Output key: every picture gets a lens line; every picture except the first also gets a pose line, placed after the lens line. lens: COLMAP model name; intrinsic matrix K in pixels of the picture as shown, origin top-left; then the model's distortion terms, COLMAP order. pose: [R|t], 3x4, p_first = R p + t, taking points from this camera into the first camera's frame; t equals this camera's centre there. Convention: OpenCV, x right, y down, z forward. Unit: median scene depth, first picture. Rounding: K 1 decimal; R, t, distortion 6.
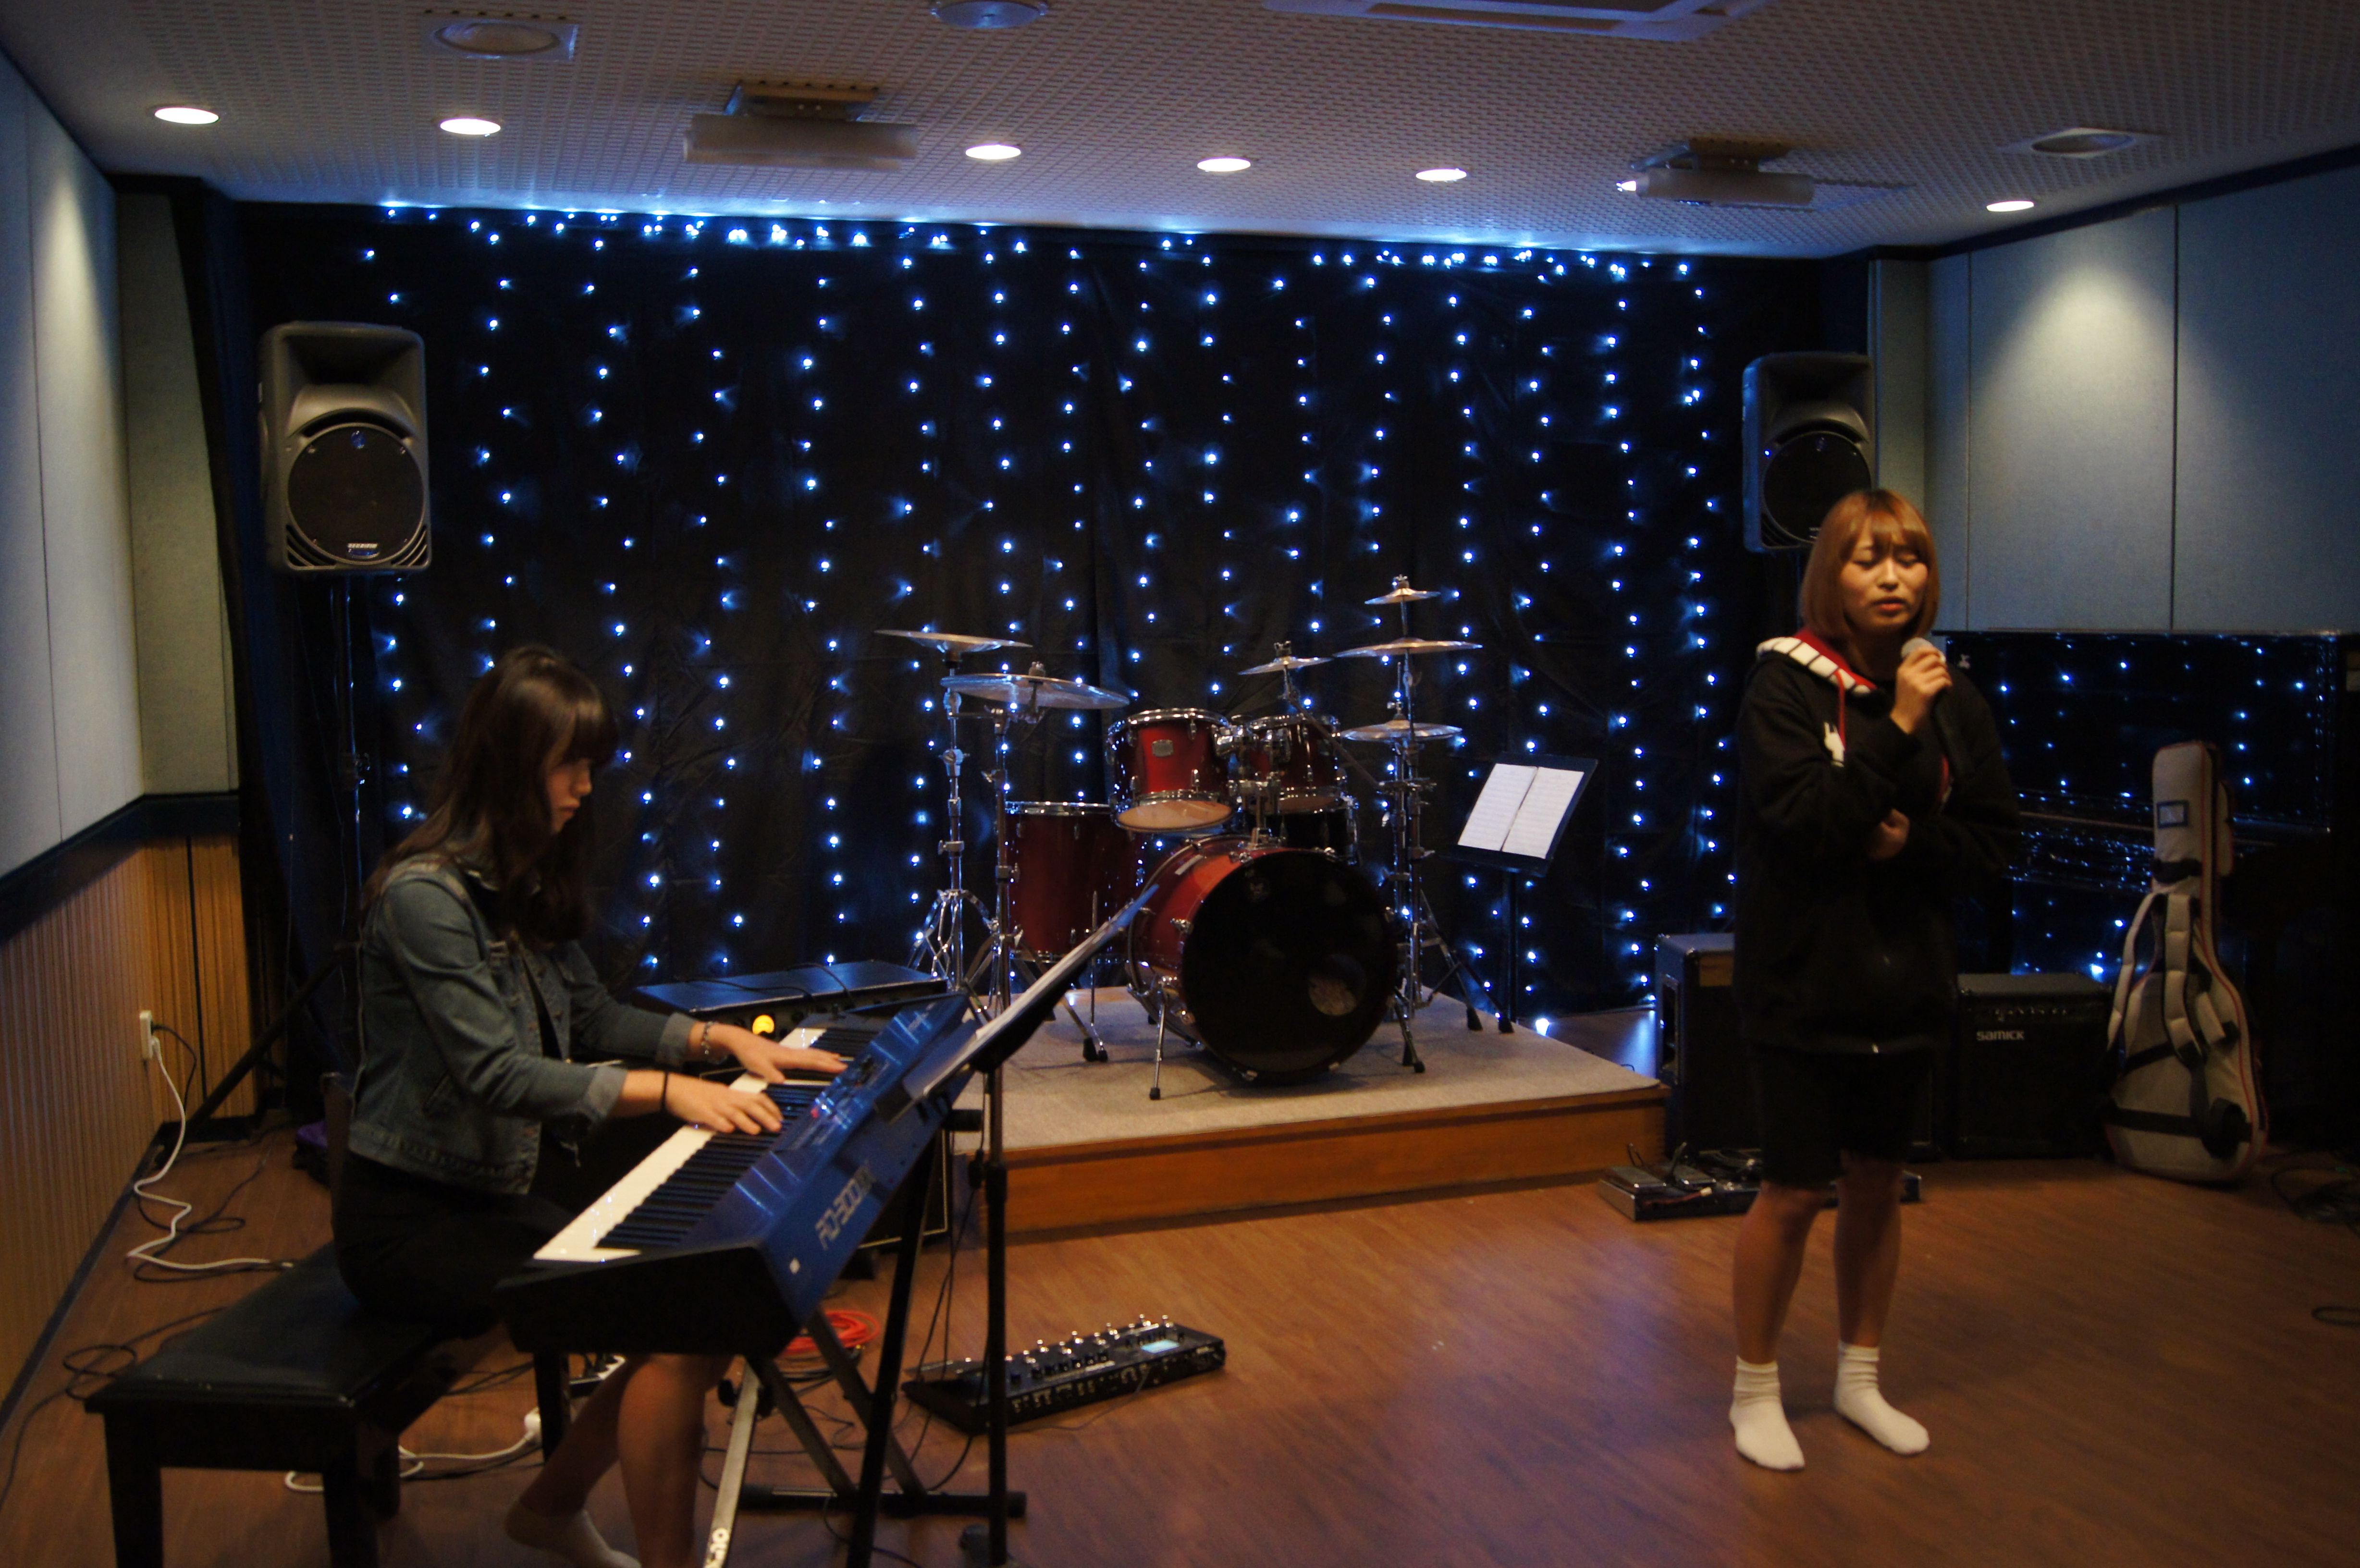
lens RADIAL K [[2150.8, 0, 1174.2], [0, 2150.8, 770.6], [0, 0, 1]] dist [-0.038390, -0.020617]
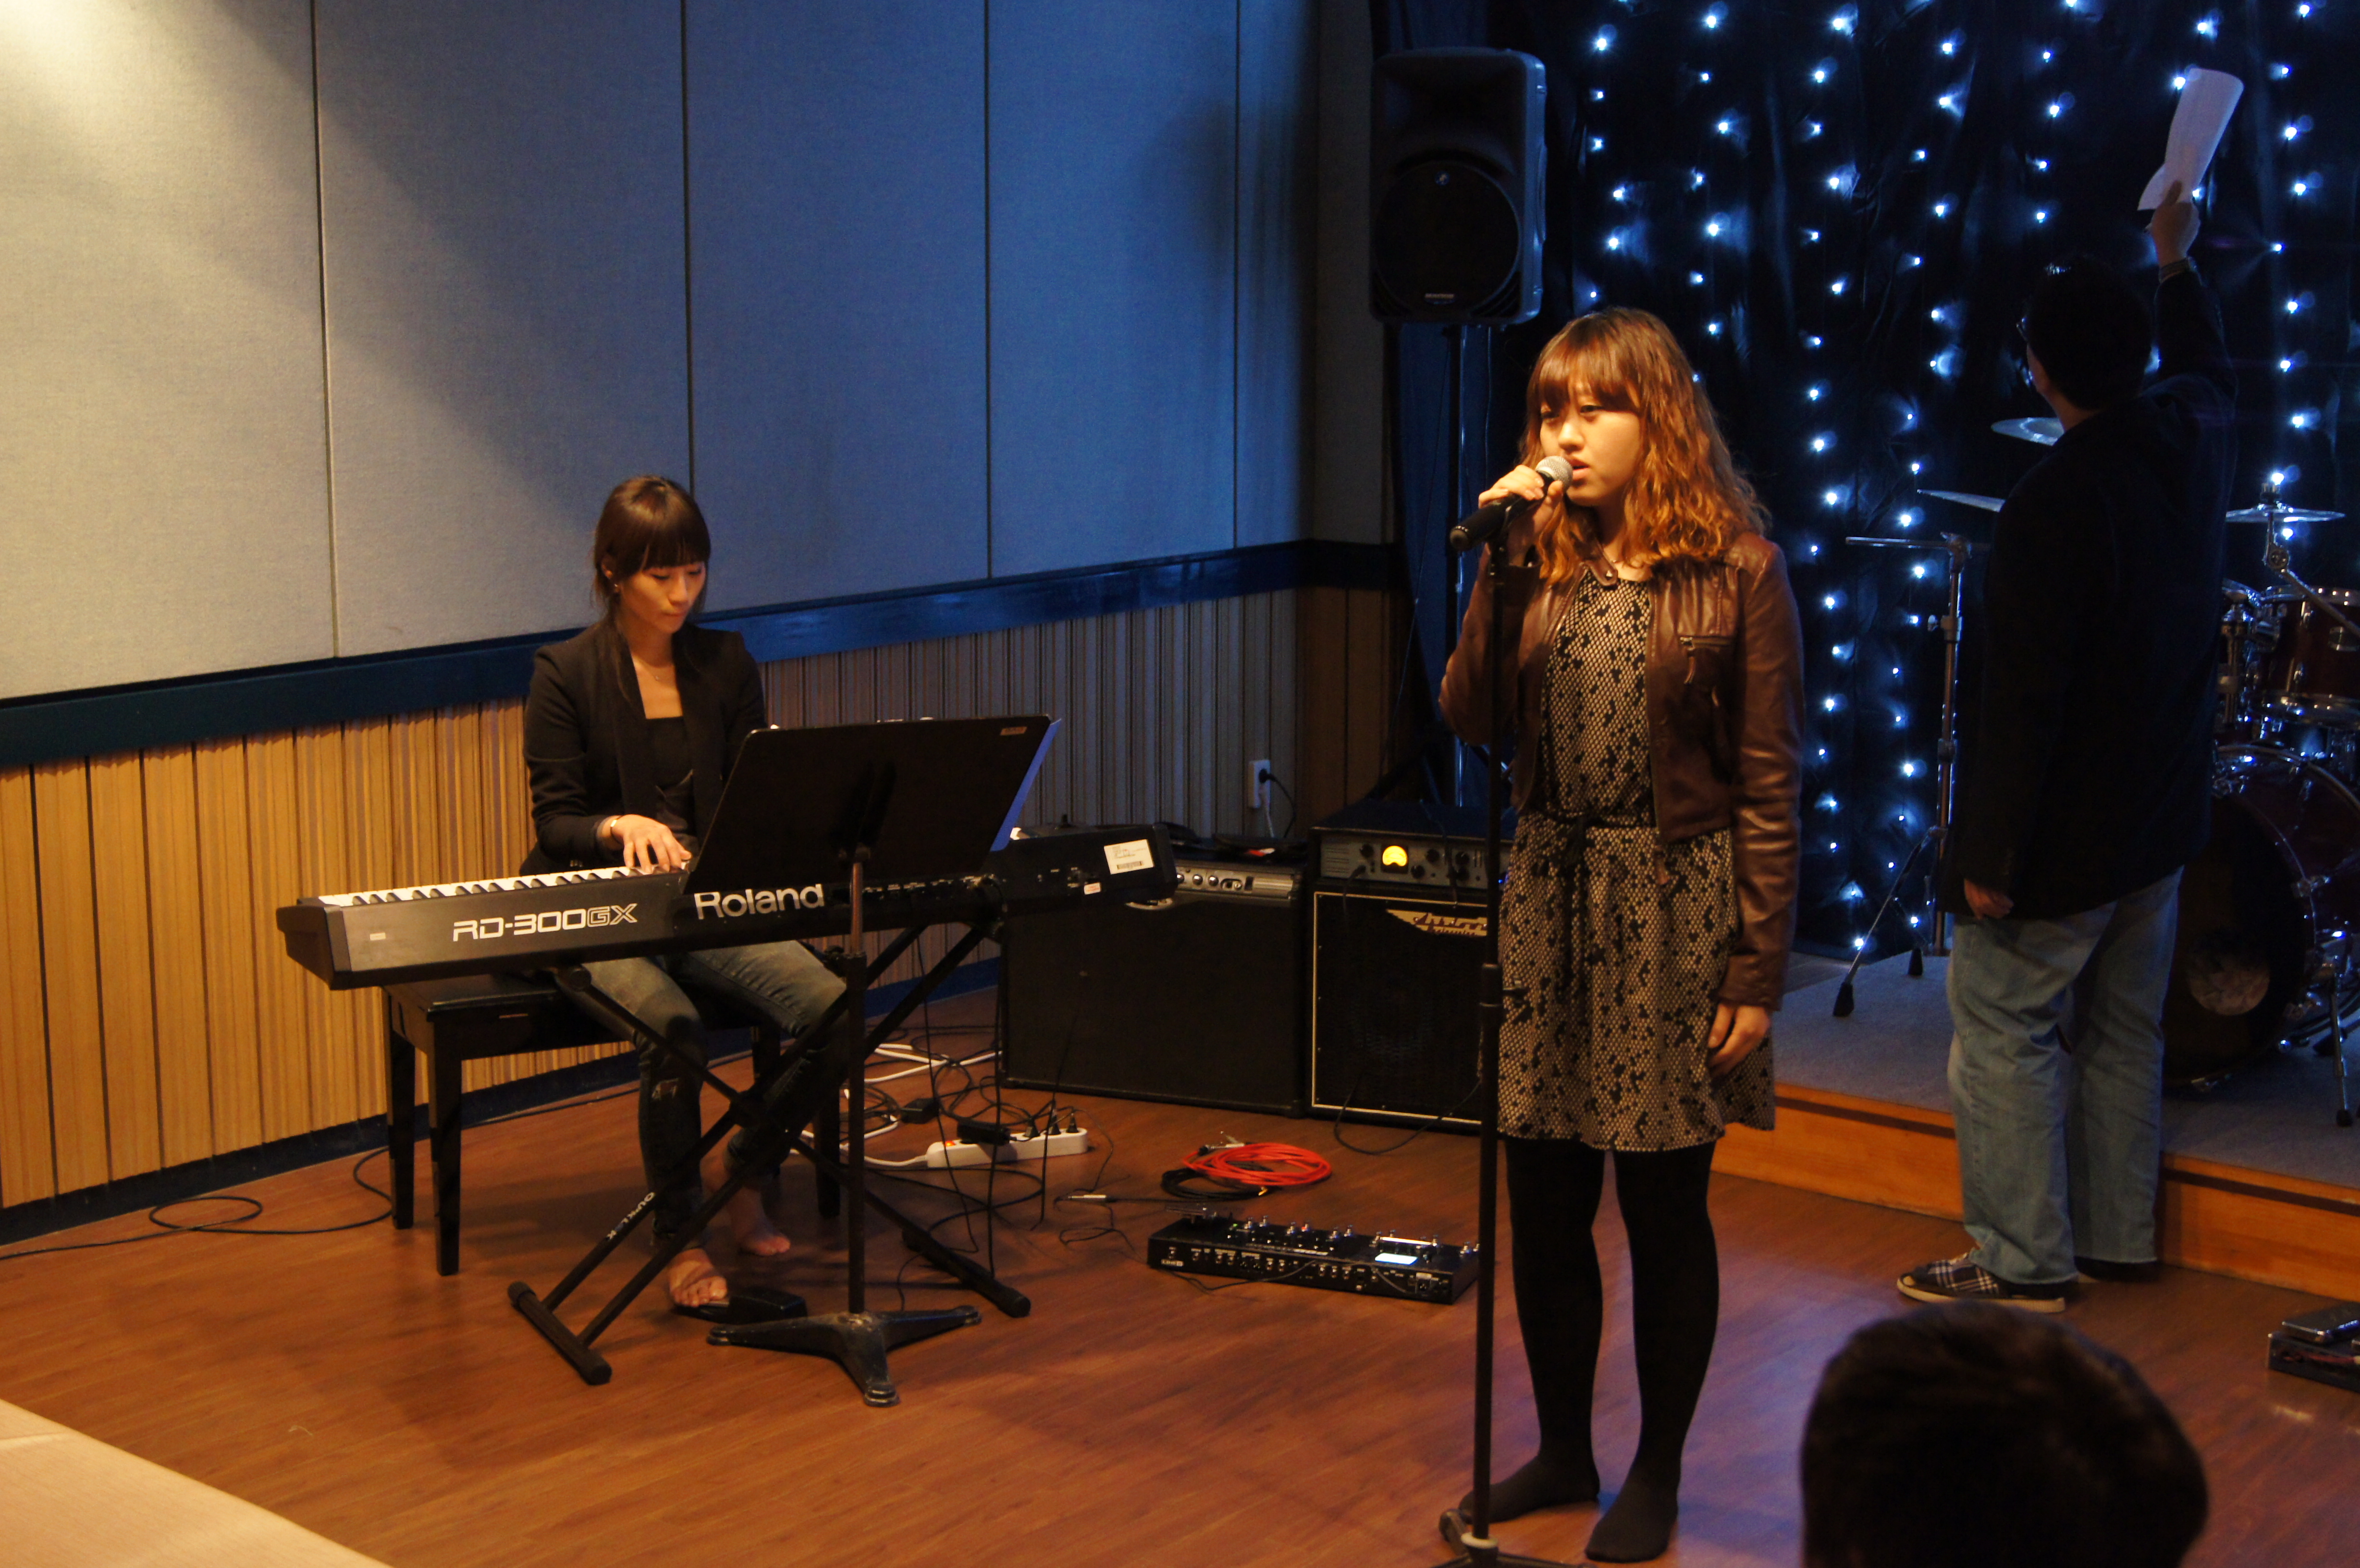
lens RADIAL K [[3410.5, 0, 1171.1], [0, 3410.5, 785.3], [0, 0, 1]] dist [-0.024129, 0.000000]
pose [[0.542907, 0.156116, -0.825154, 0.690183], [-0.078489, 0.987701, 0.135227, -0.073587], [0.836117, -0.008651, 0.548483, 0.081098]]
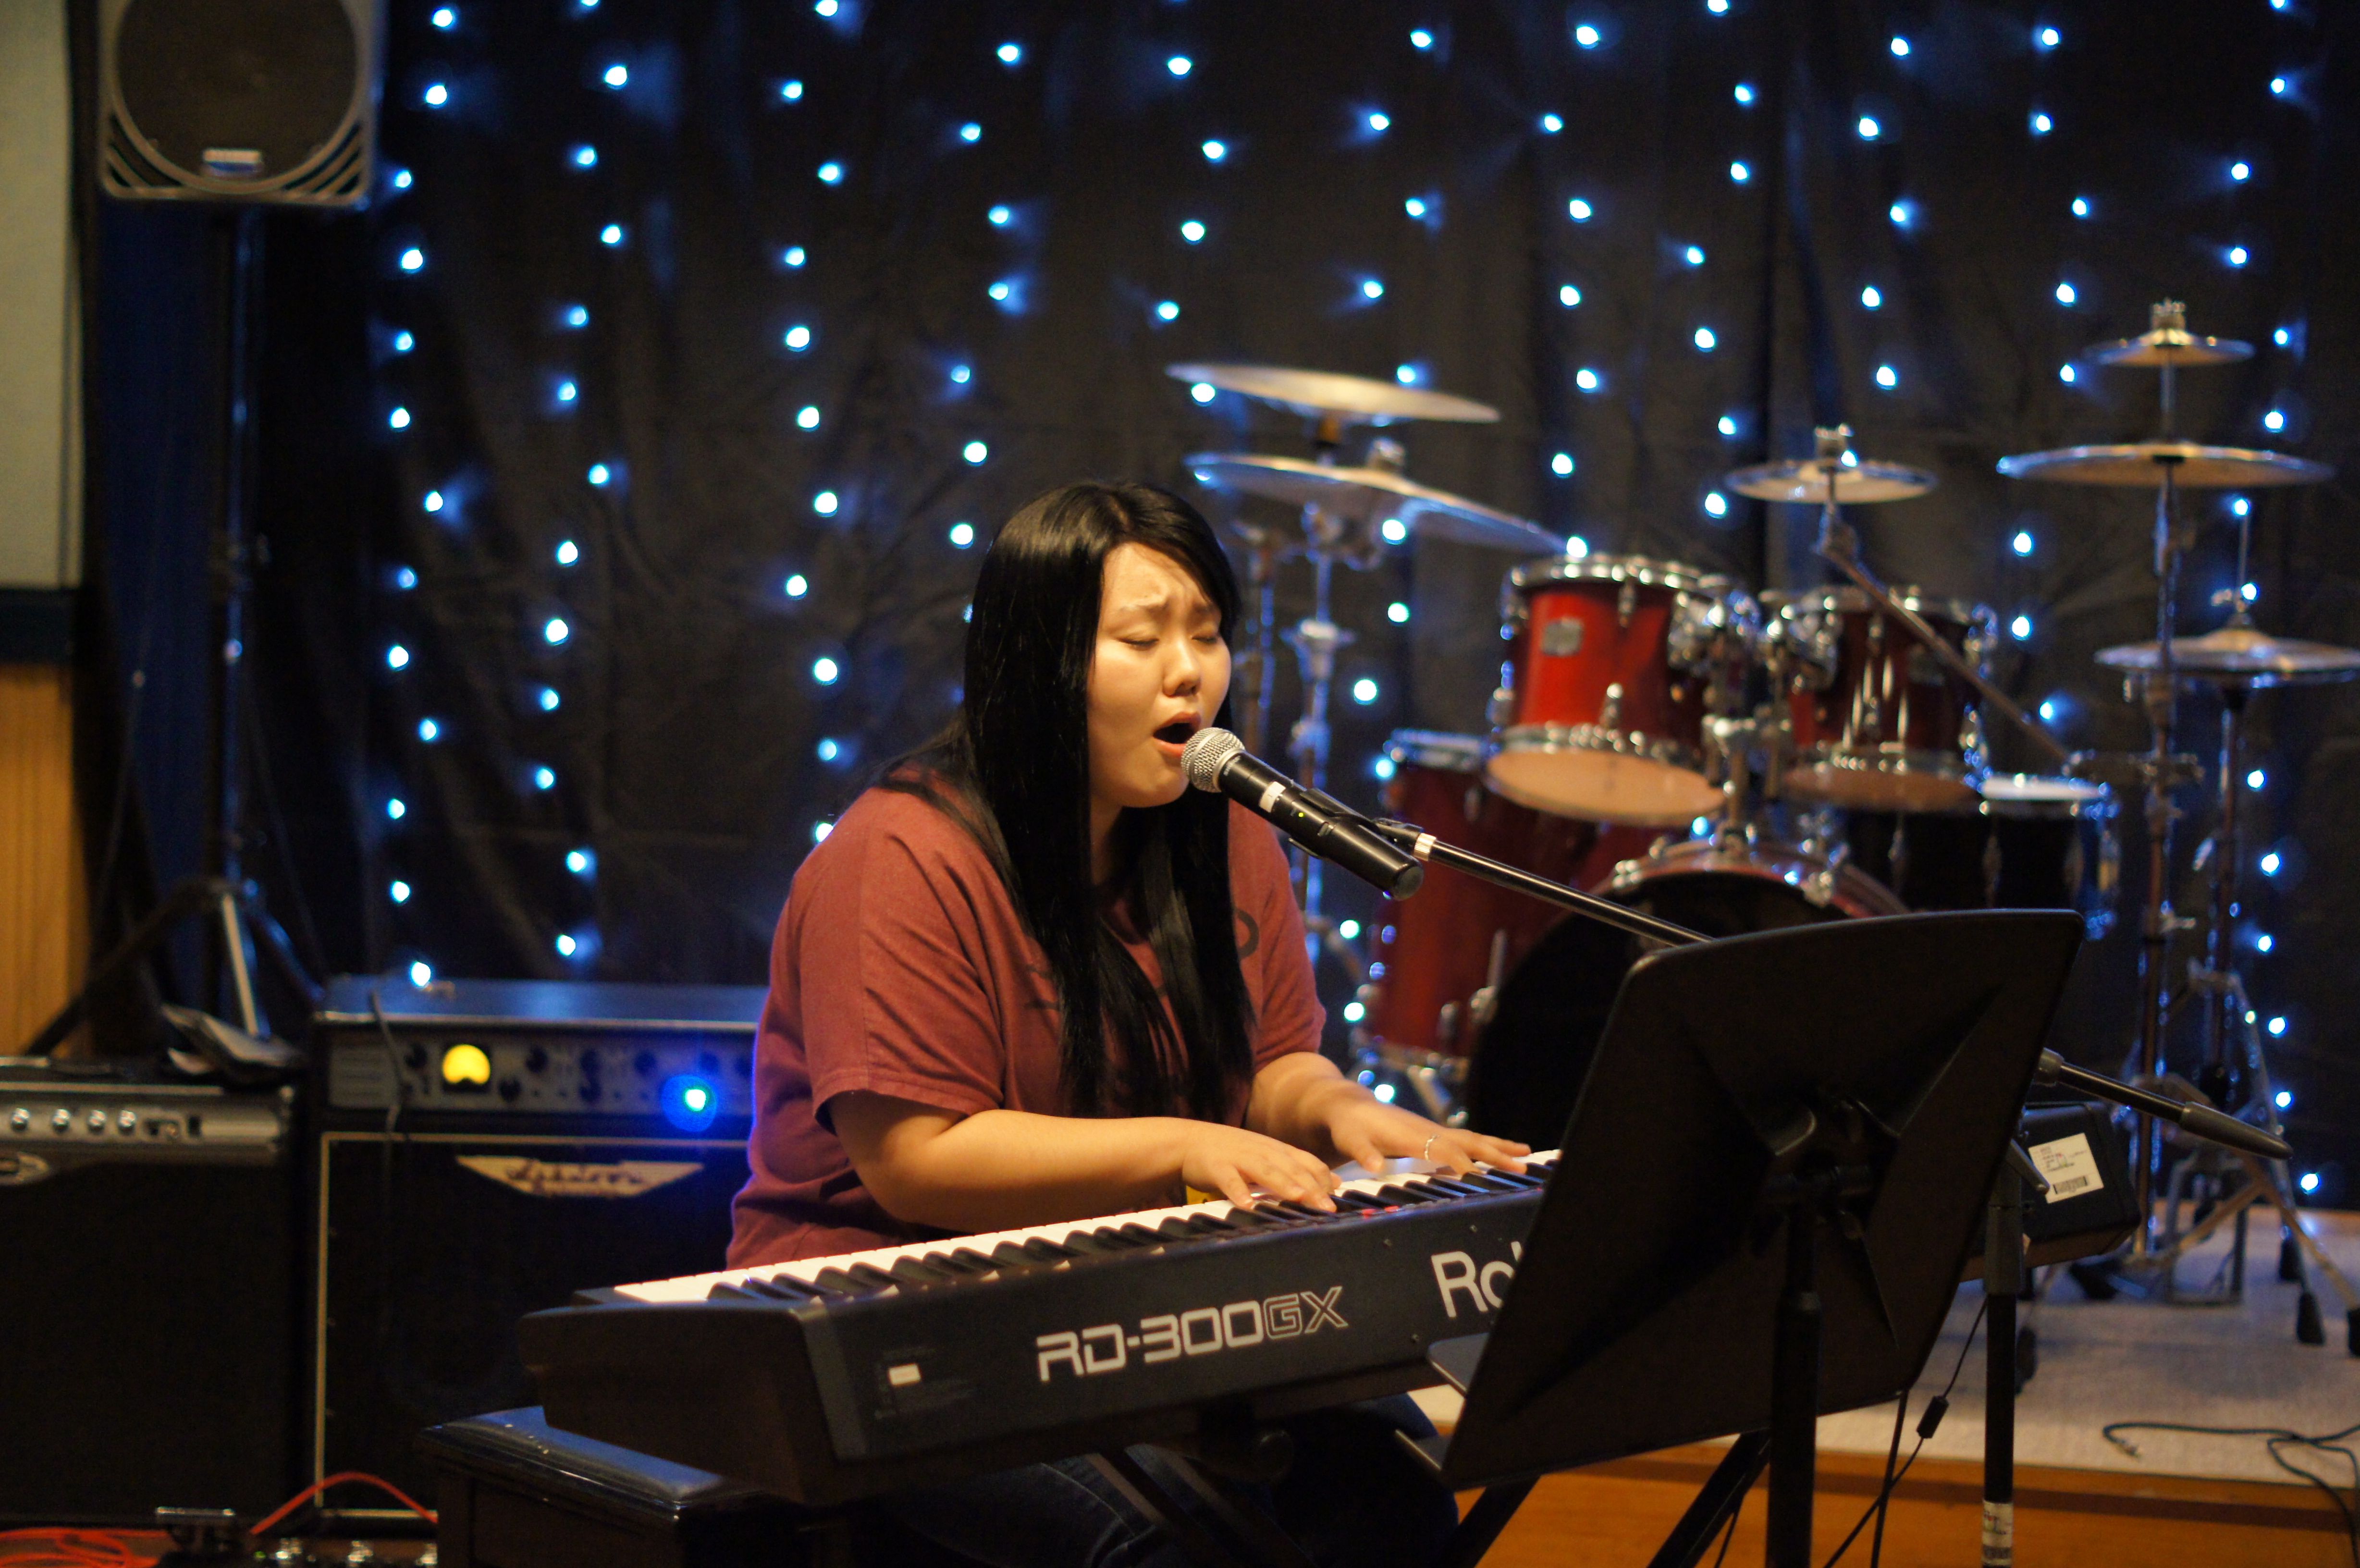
lens RADIAL K [[4952.8, 0, 1204.8], [0, 4952.8, 787.4], [0, 0, 1]] dist [-0.149280, 0.000000]
pose [[0.879574, 0.090917, -0.466994, 0.381953], [-0.089509, 0.995666, 0.025253, 0.002099], [0.467266, 0.019588, 0.883900, 0.002784]]
